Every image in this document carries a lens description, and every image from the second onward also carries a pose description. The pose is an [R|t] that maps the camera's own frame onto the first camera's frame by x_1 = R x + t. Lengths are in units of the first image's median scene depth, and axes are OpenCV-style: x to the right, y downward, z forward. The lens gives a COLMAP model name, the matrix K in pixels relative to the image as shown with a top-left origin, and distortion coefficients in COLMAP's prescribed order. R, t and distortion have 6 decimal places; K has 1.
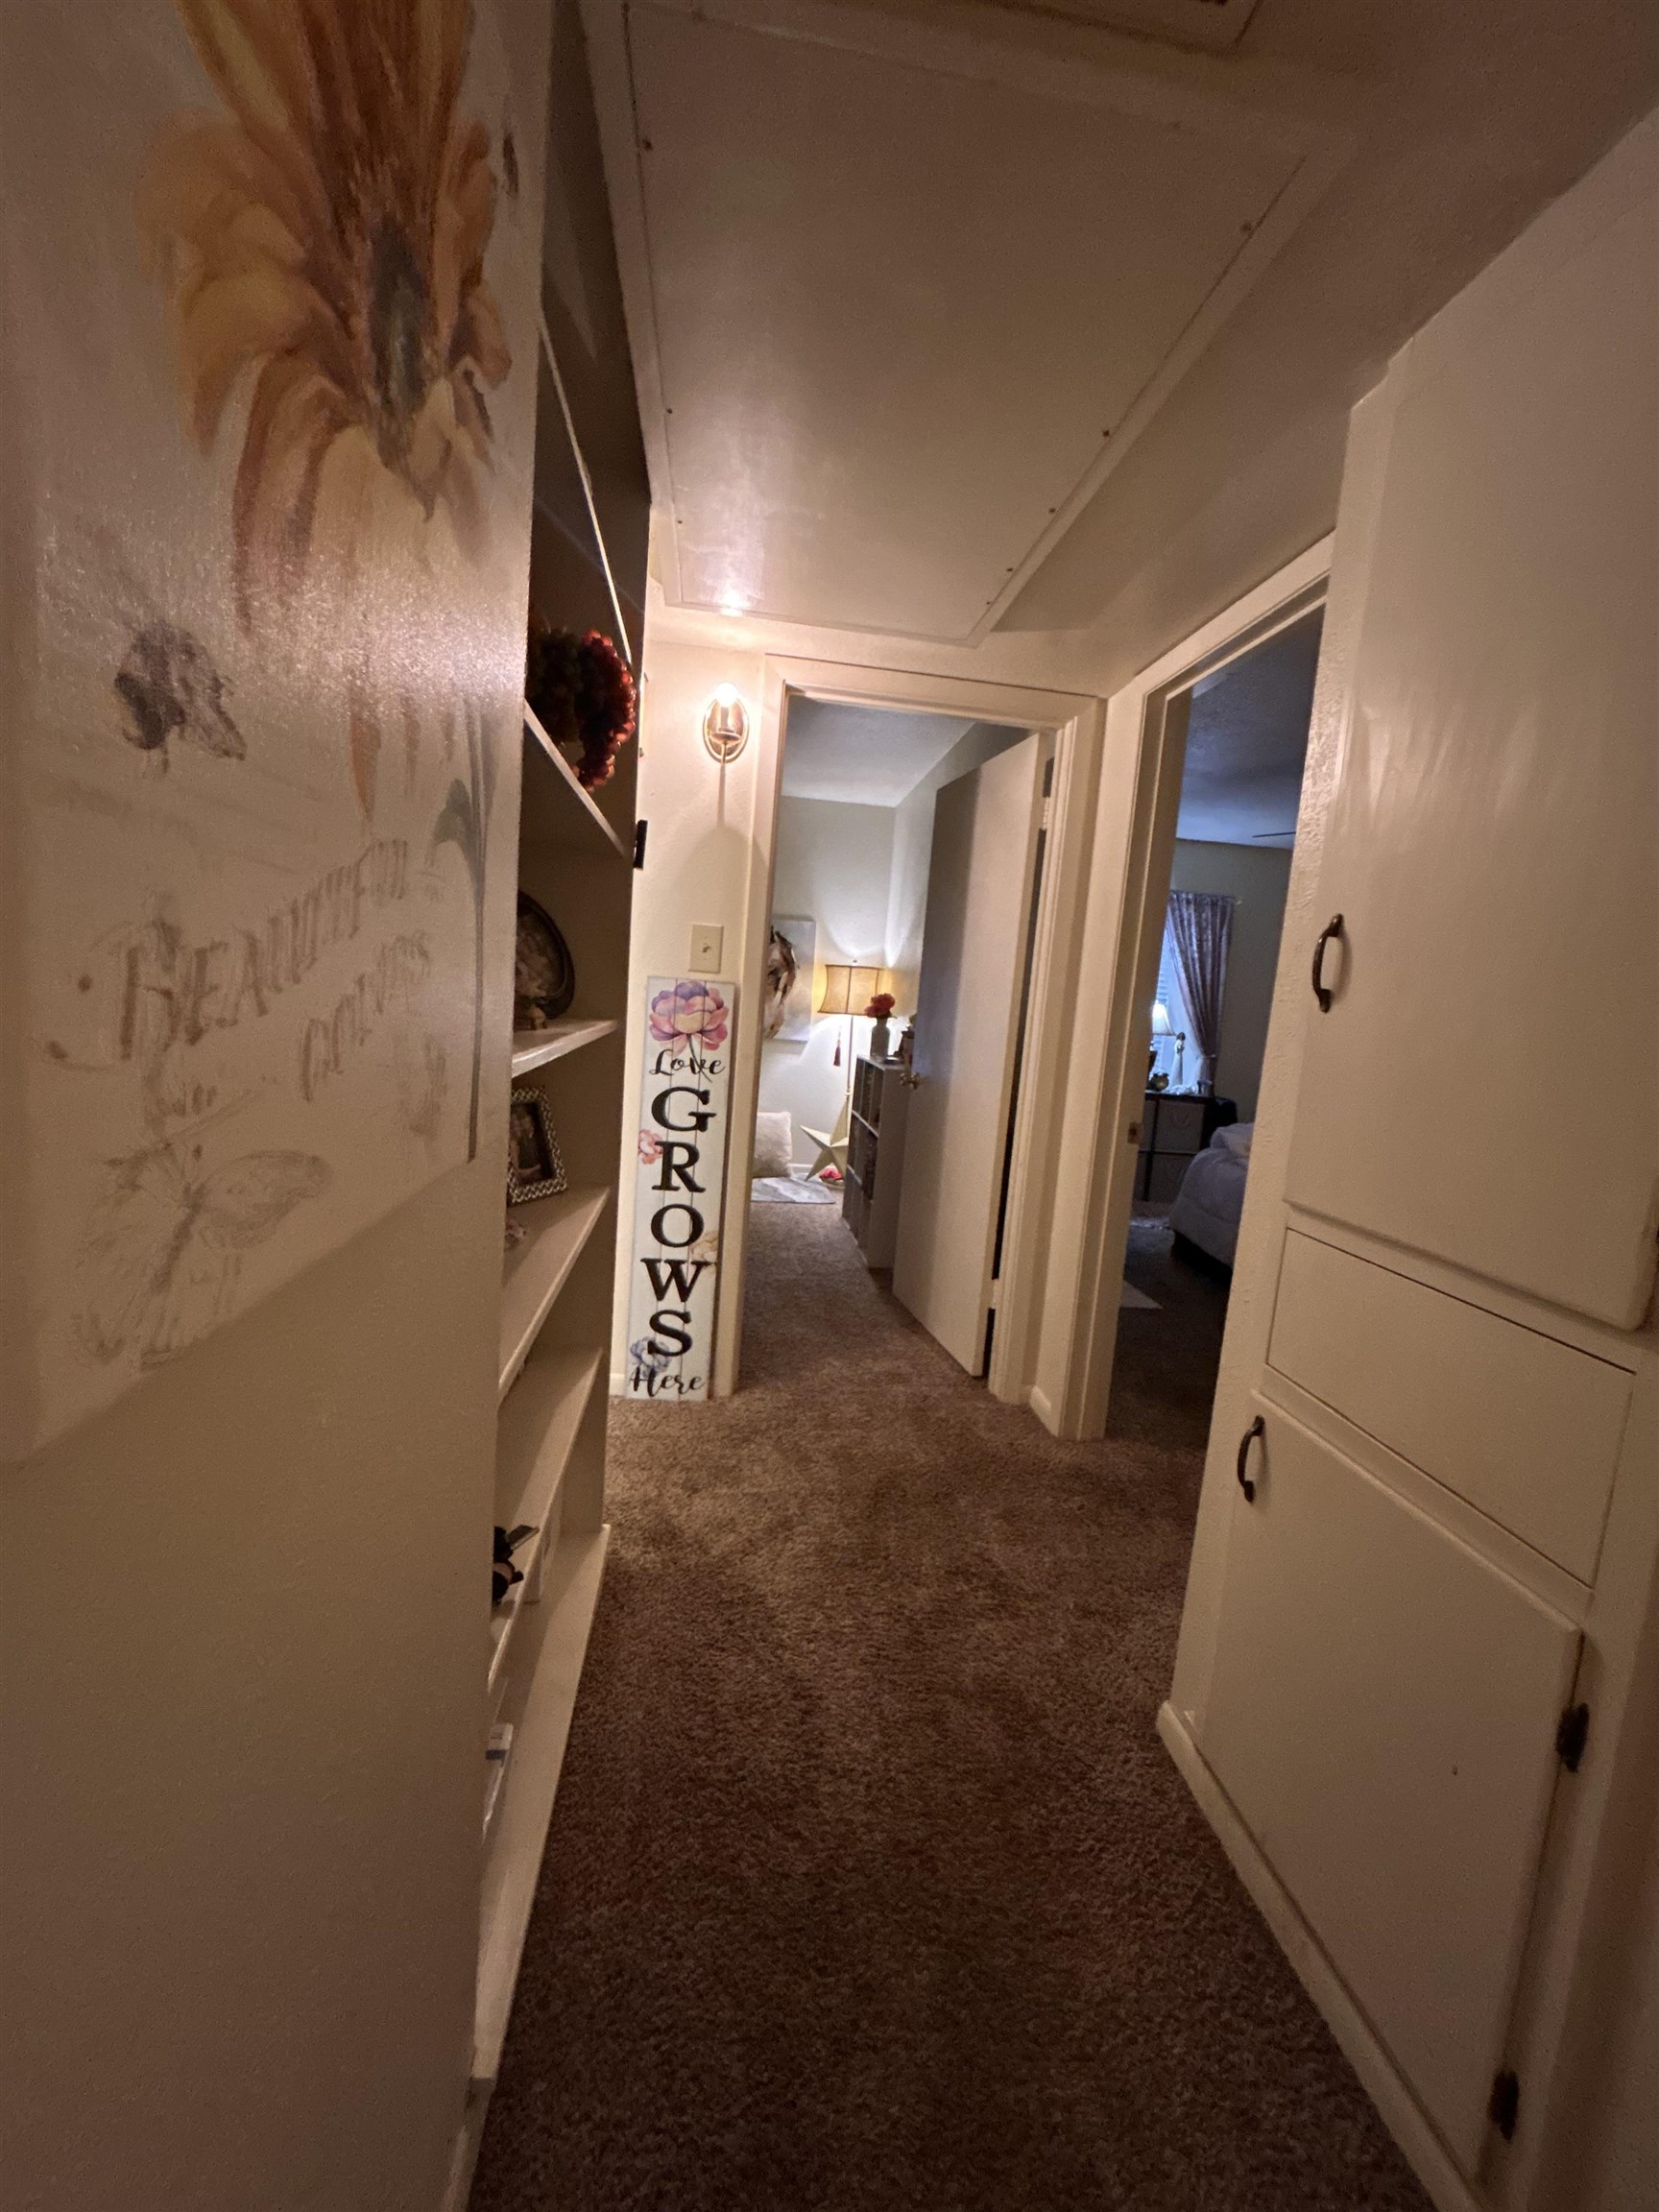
lens RADIAL K [[886.6, 0, 821.5], [0, 886.6, 1105.4], [0, 0, 1]] dist [-0.001514, -0.000388]
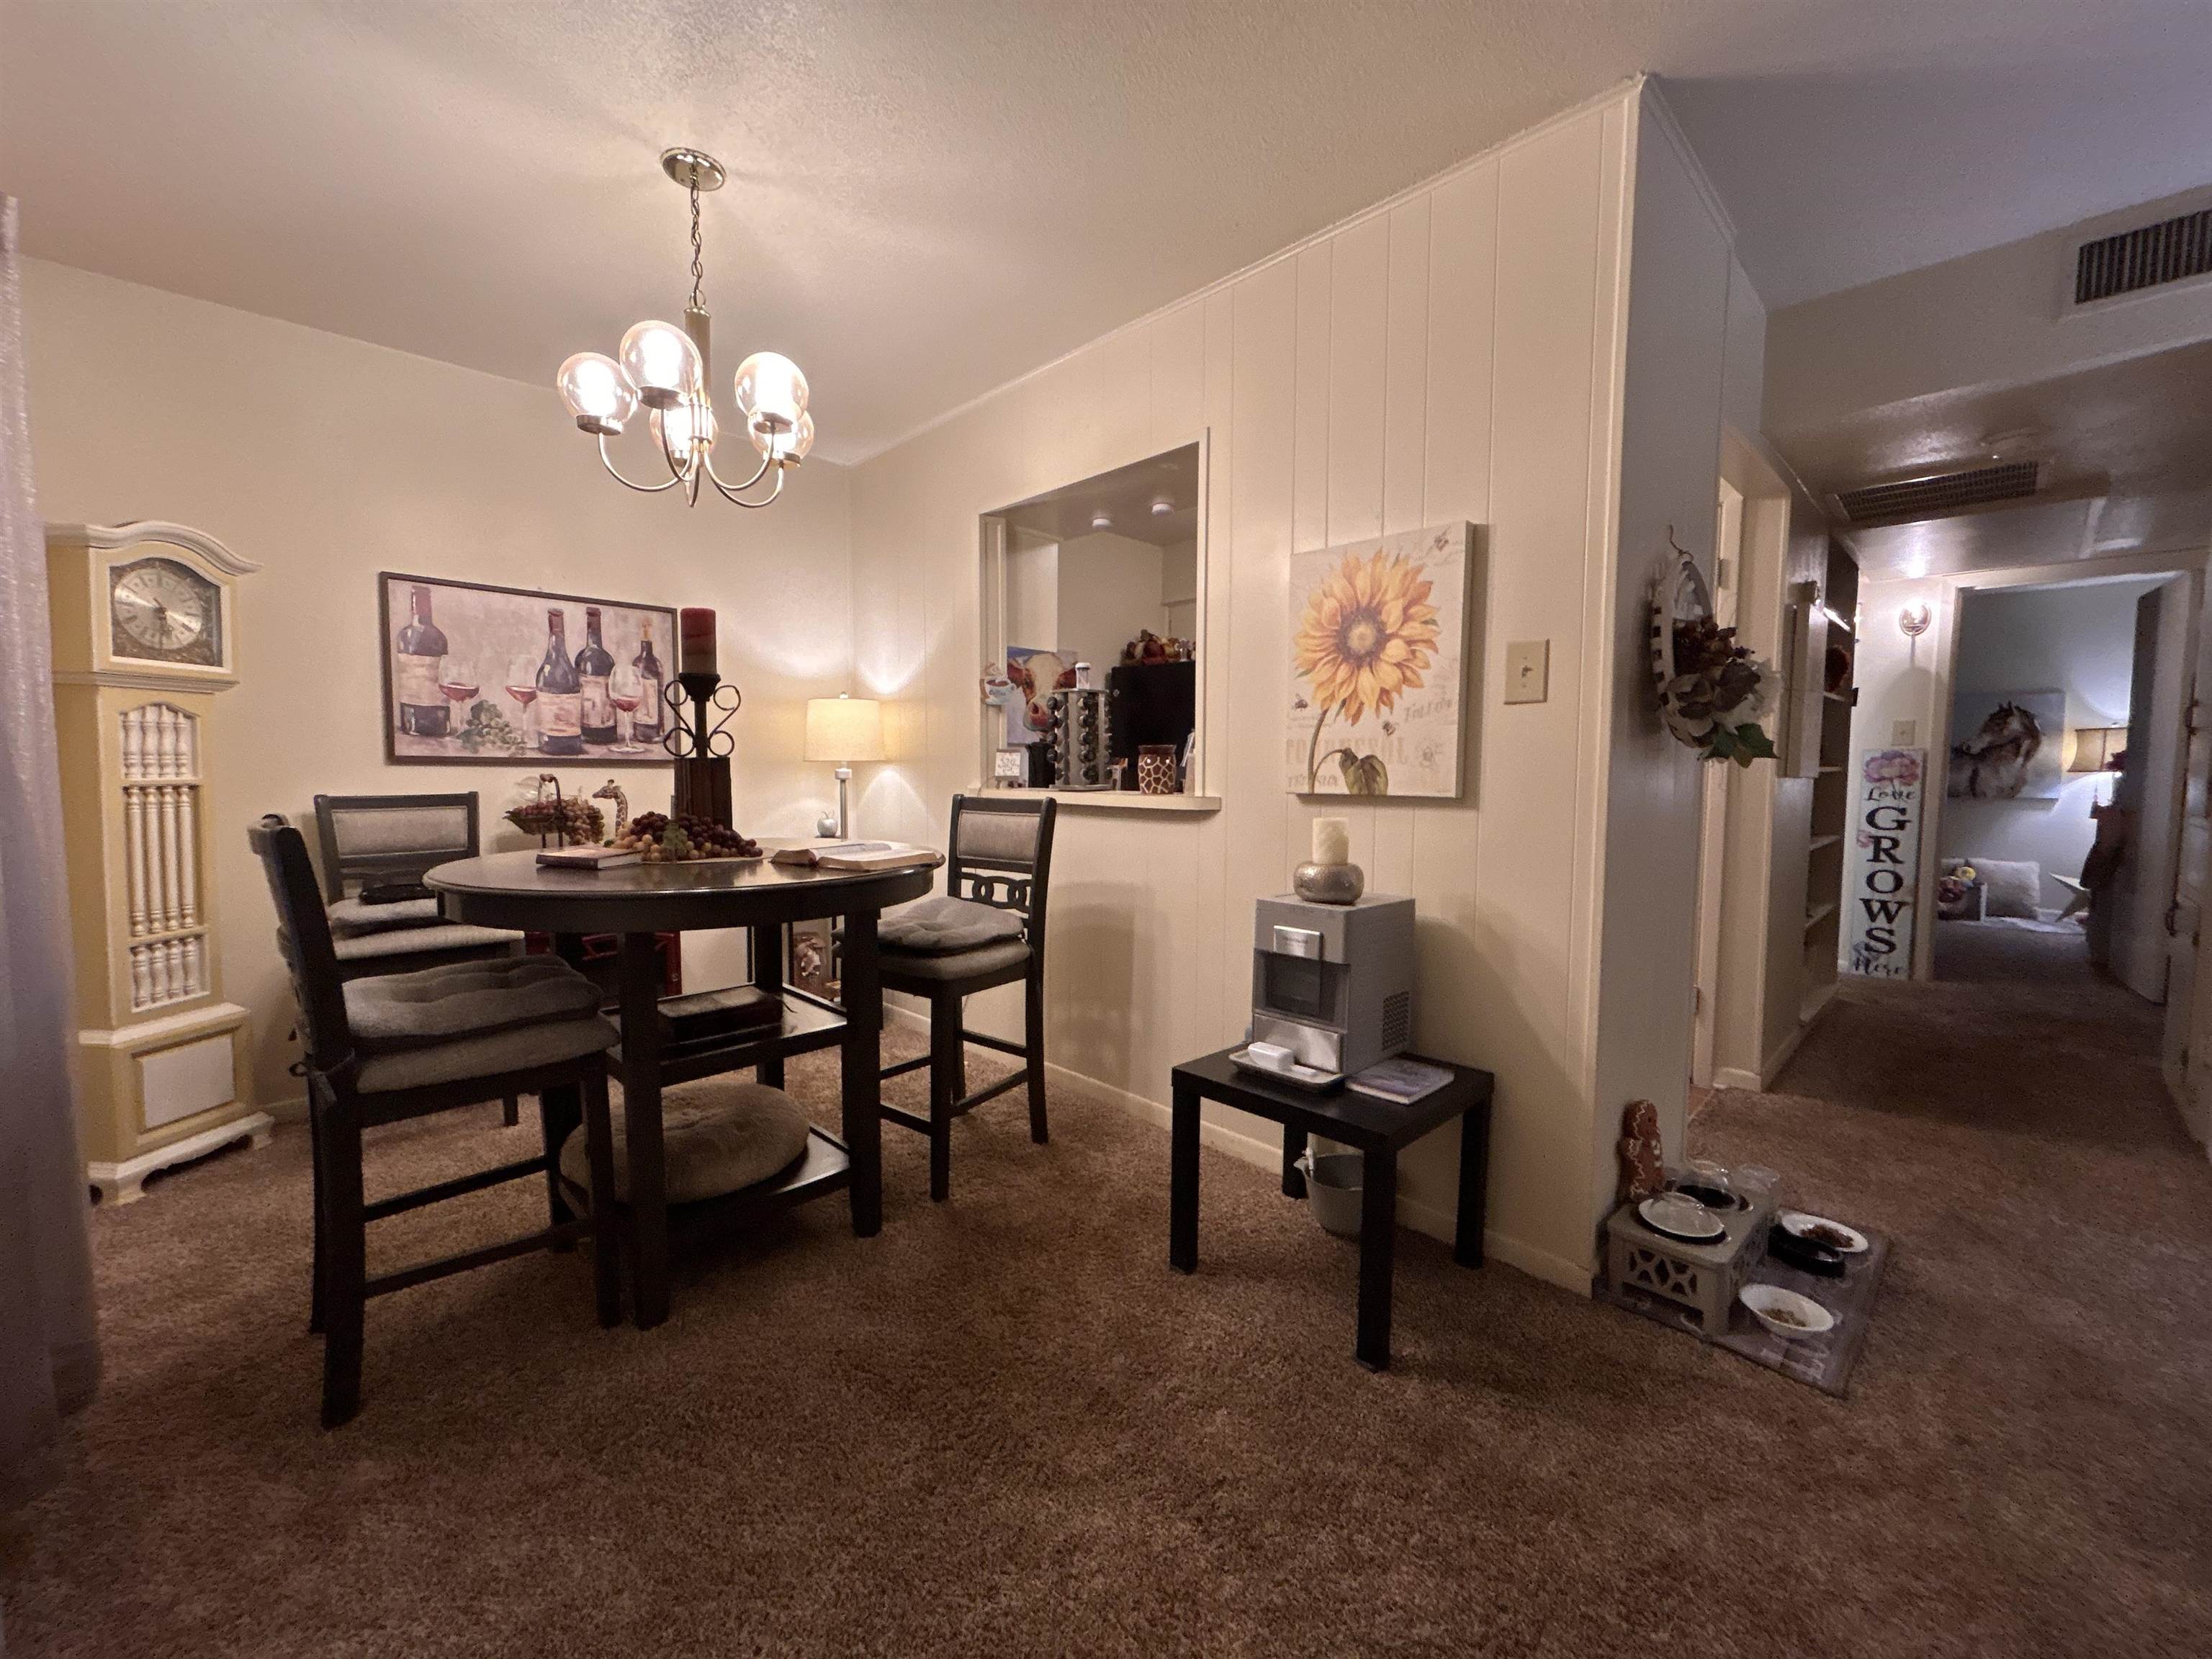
lens RADIAL K [[886.6, 0, 1088.5], [0, 886.6, 815.7], [0, 0, 1]] dist [-0.001514, -0.000388]
pose [[0.600055, -0.024881, -0.799571, 0.321555], [-0.057200, 0.995623, -0.073909, 0.229651], [0.797911, 0.090085, 0.596006, -1.443269]]
